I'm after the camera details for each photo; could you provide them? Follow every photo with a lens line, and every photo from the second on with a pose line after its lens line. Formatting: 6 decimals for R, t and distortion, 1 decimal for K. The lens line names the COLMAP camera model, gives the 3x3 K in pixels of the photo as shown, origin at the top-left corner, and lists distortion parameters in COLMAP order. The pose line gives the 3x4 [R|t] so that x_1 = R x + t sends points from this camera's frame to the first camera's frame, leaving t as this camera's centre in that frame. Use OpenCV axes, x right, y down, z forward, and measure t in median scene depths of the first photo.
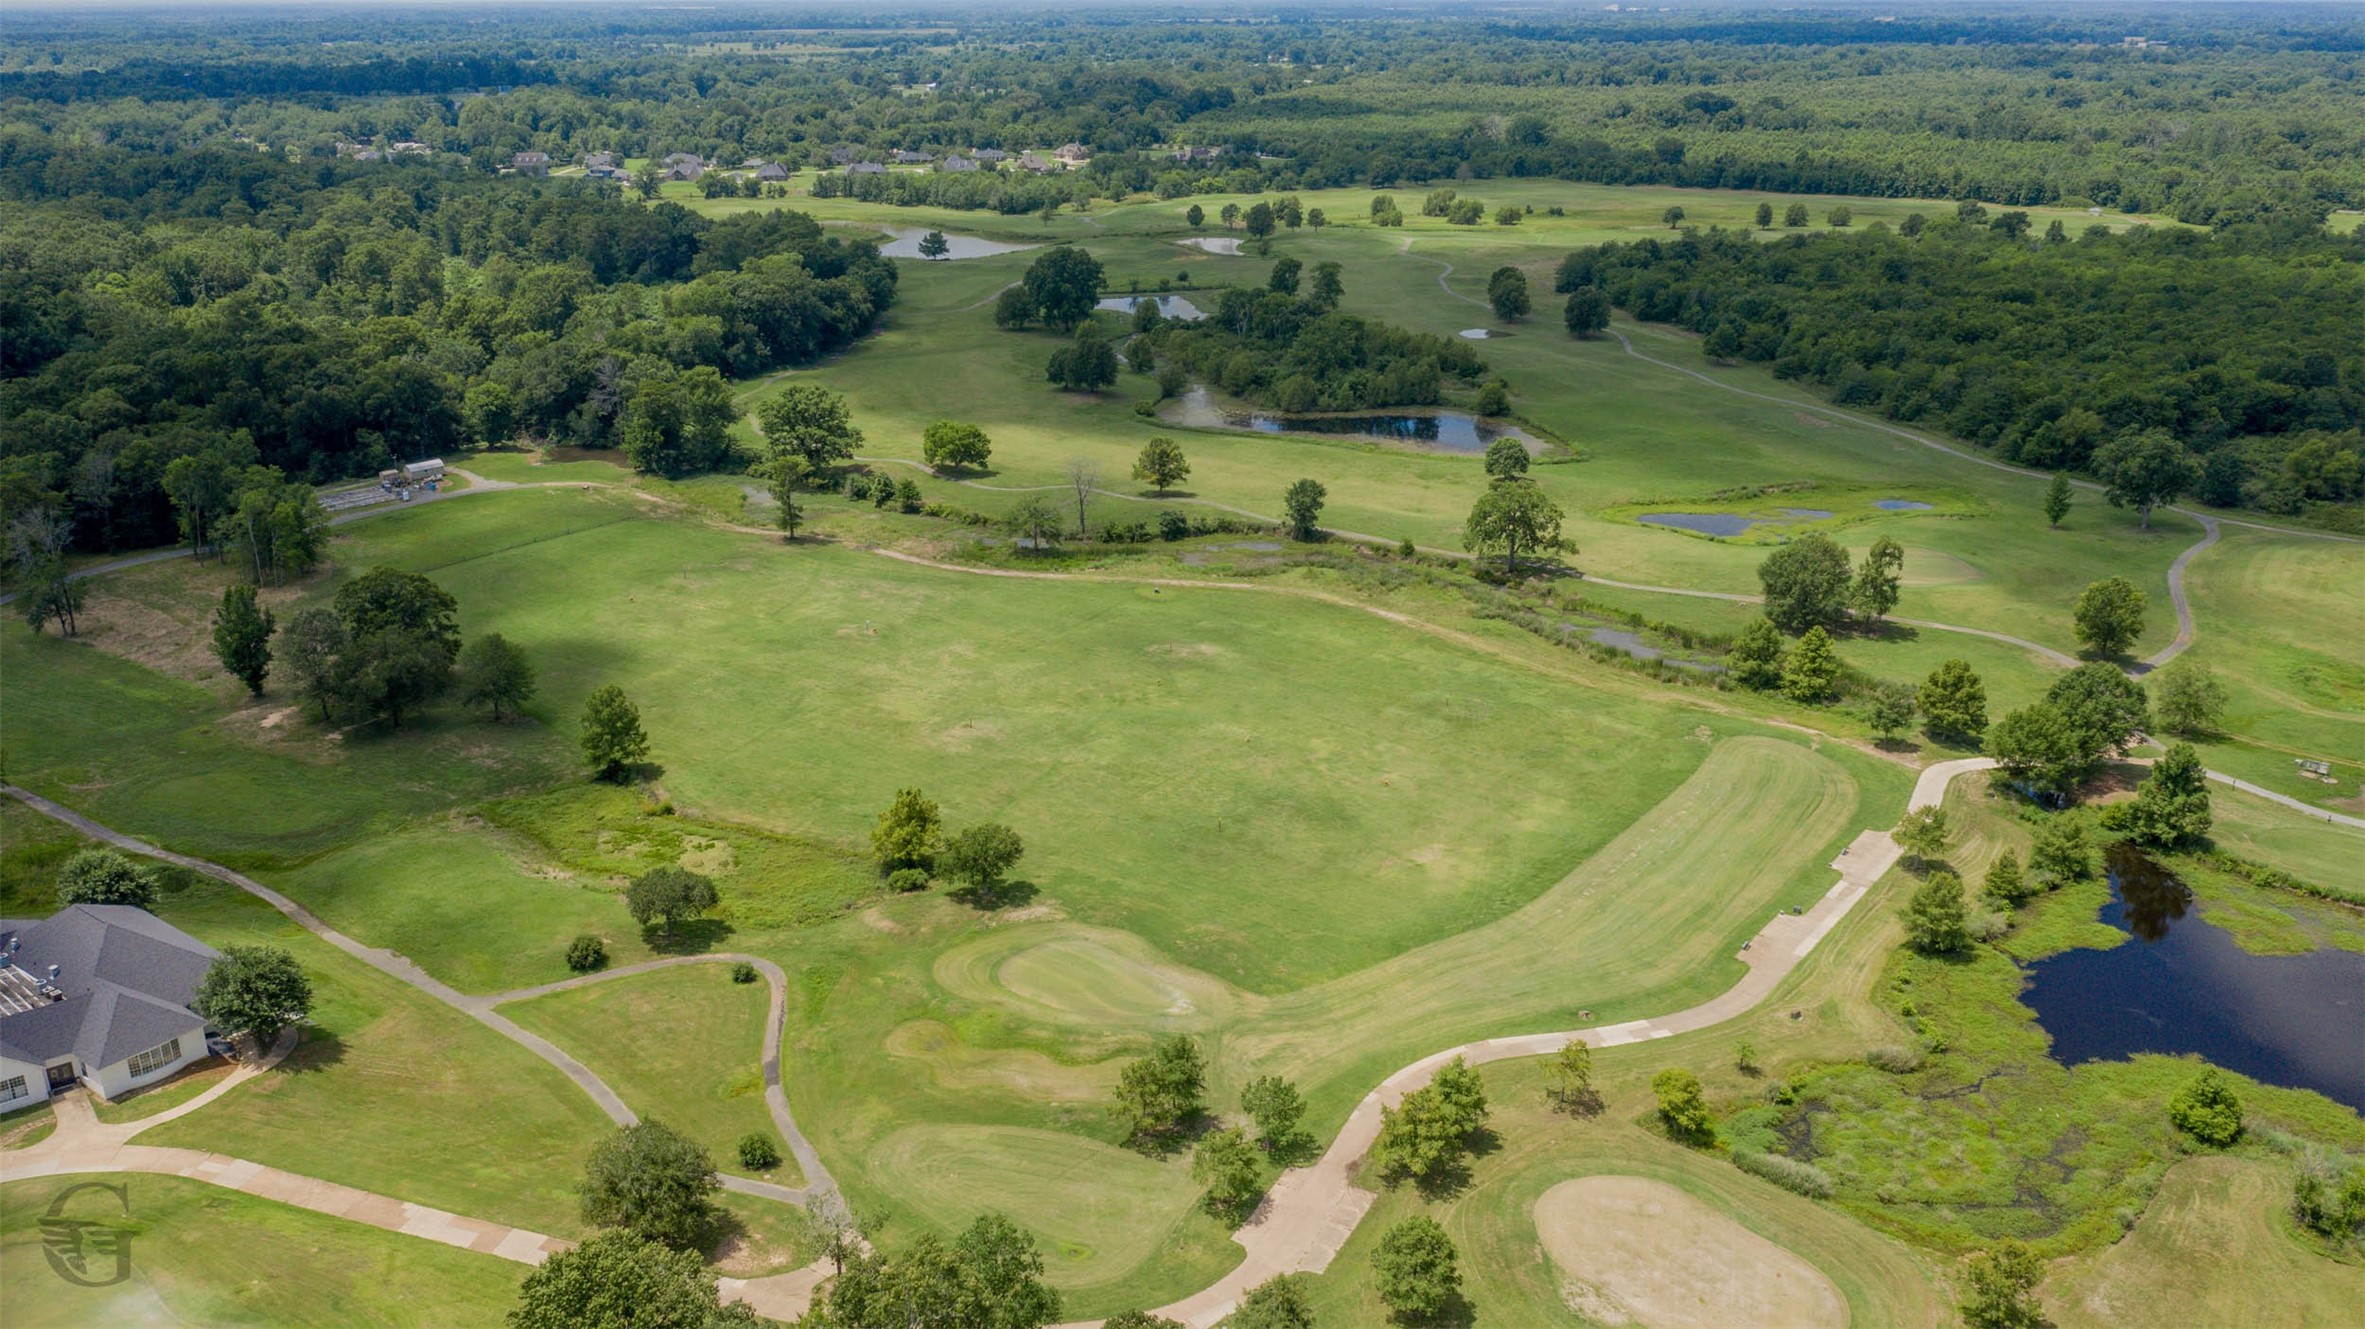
lens RADIAL K [[1853.4, 0, 1188.1], [0, 1853.4, 662.1], [0, 0, 1]] dist [-0.021063, 0.006171]
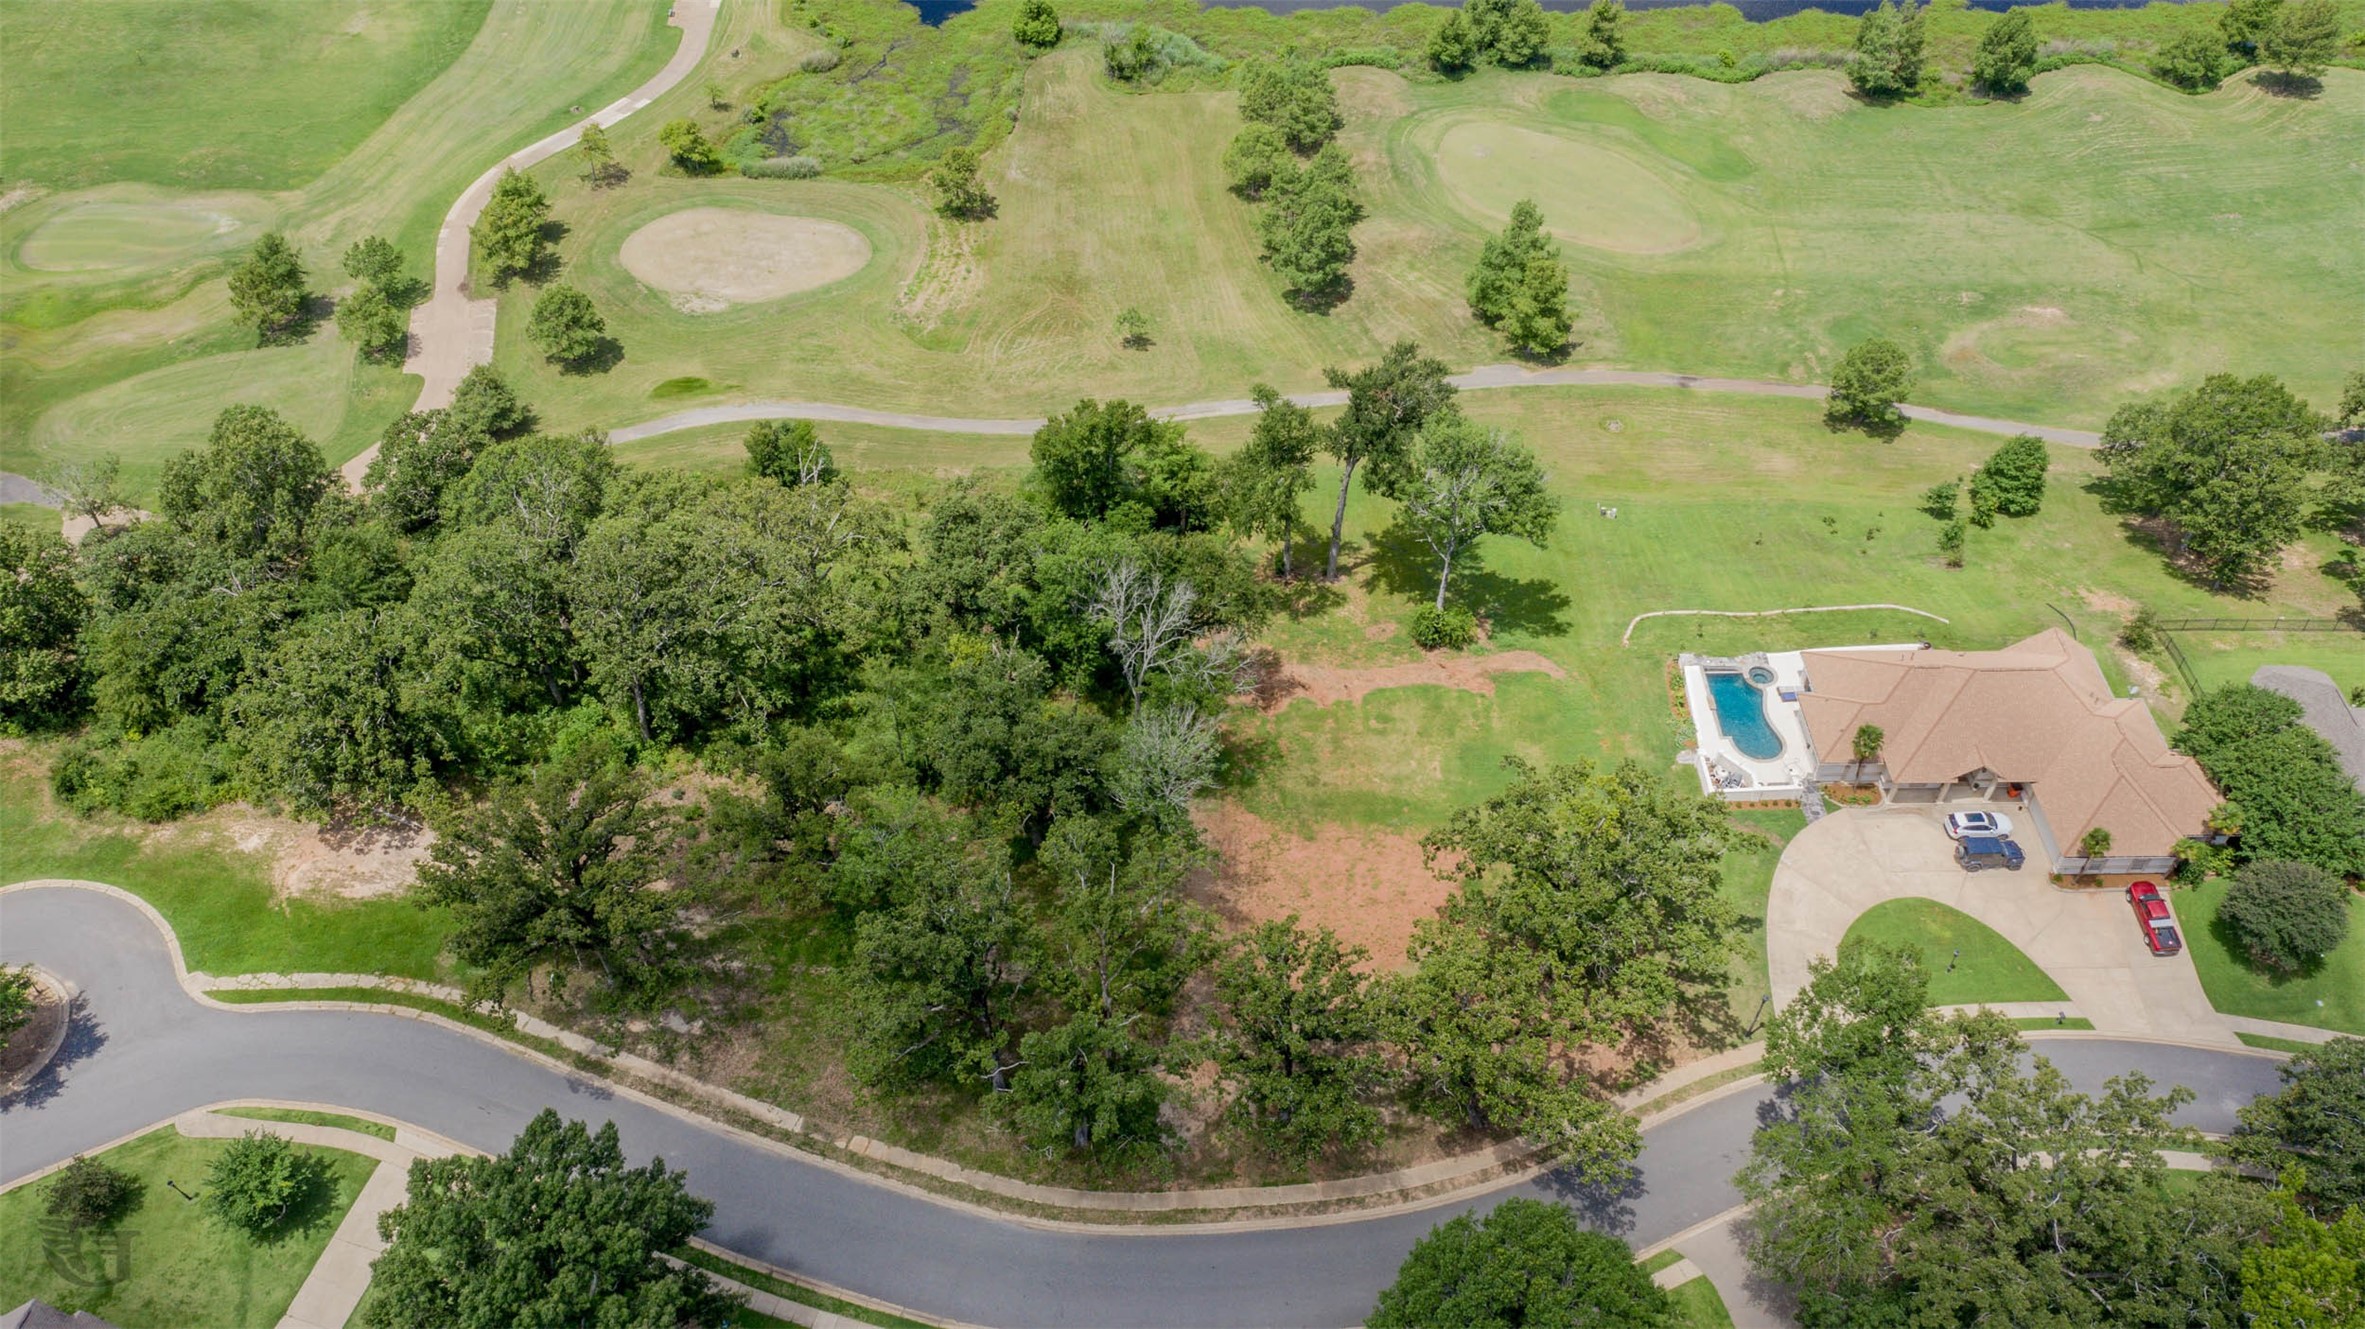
lens RADIAL K [[1853.4, 0, 1183.2], [0, 1853.4, 653.9], [0, 0, 1]] dist [-0.021063, 0.006171]
pose [[0.769941, -0.454178, 0.448232, -0.139067], [0.212554, 0.844858, 0.490954, -0.007560], [-0.601673, -0.282732, 0.747029, -0.161978]]
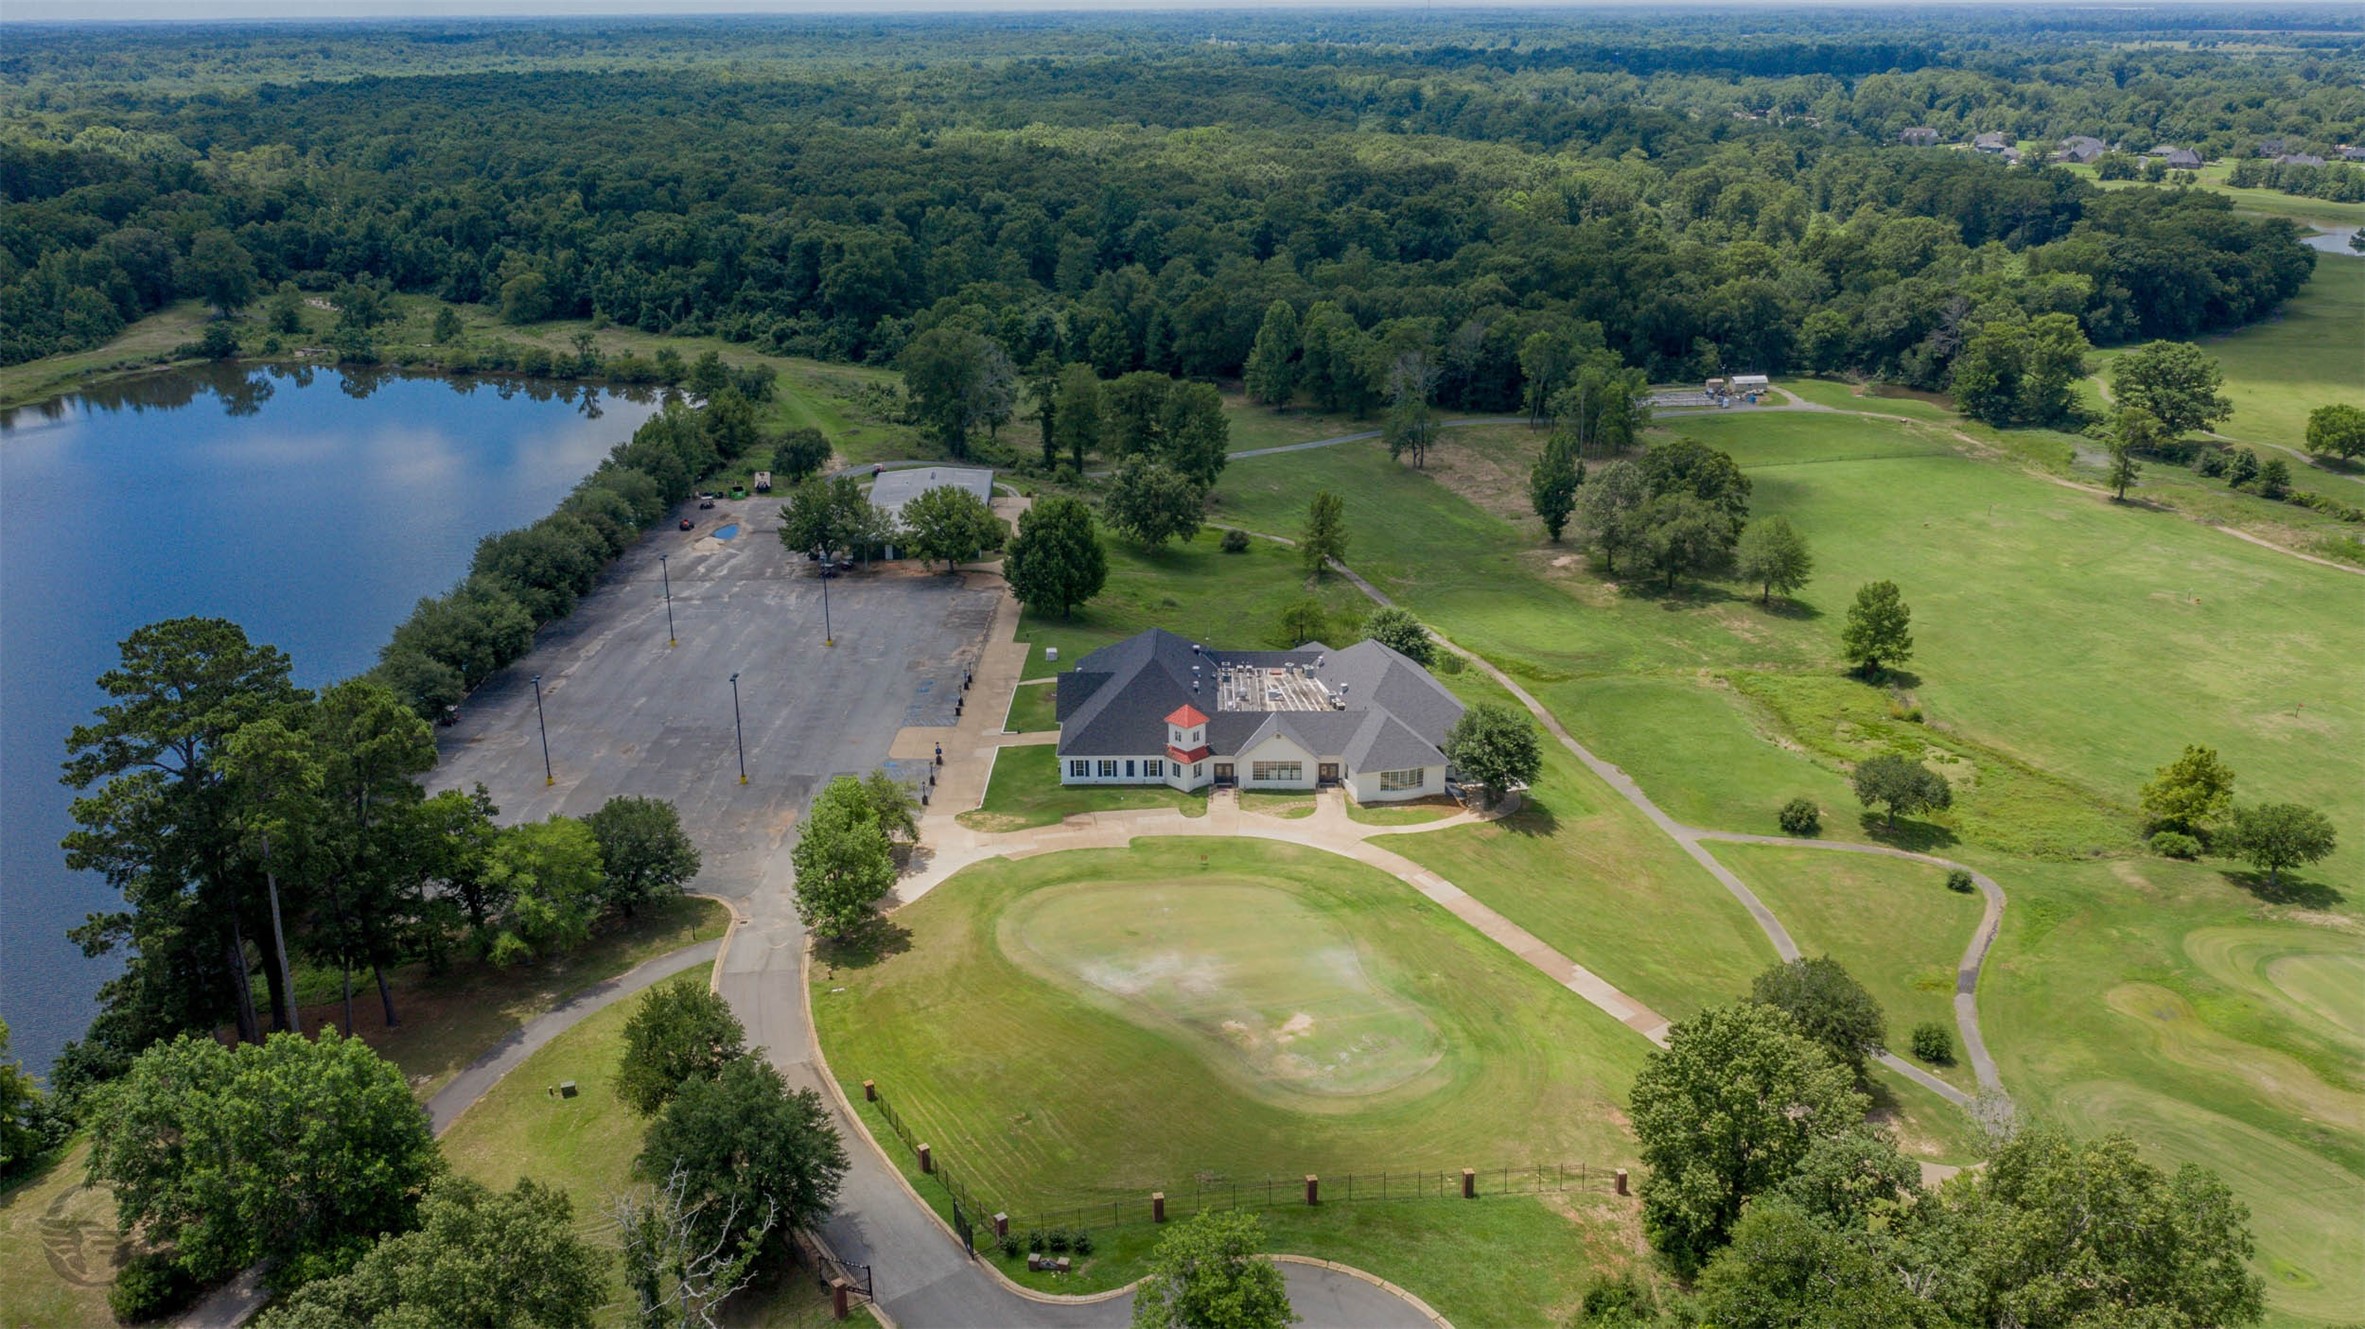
lens RADIAL K [[1853.4, 0, 1181.5], [0, 1853.4, 676.3], [0, 0, 1]] dist [-0.021063, 0.006171]
pose [[0.765985, 0.215438, -0.605685, -0.001932], [-0.212235, 0.974095, 0.078074, 0.067747], [0.606814, 0.068744, 0.791865, 0.024709]]
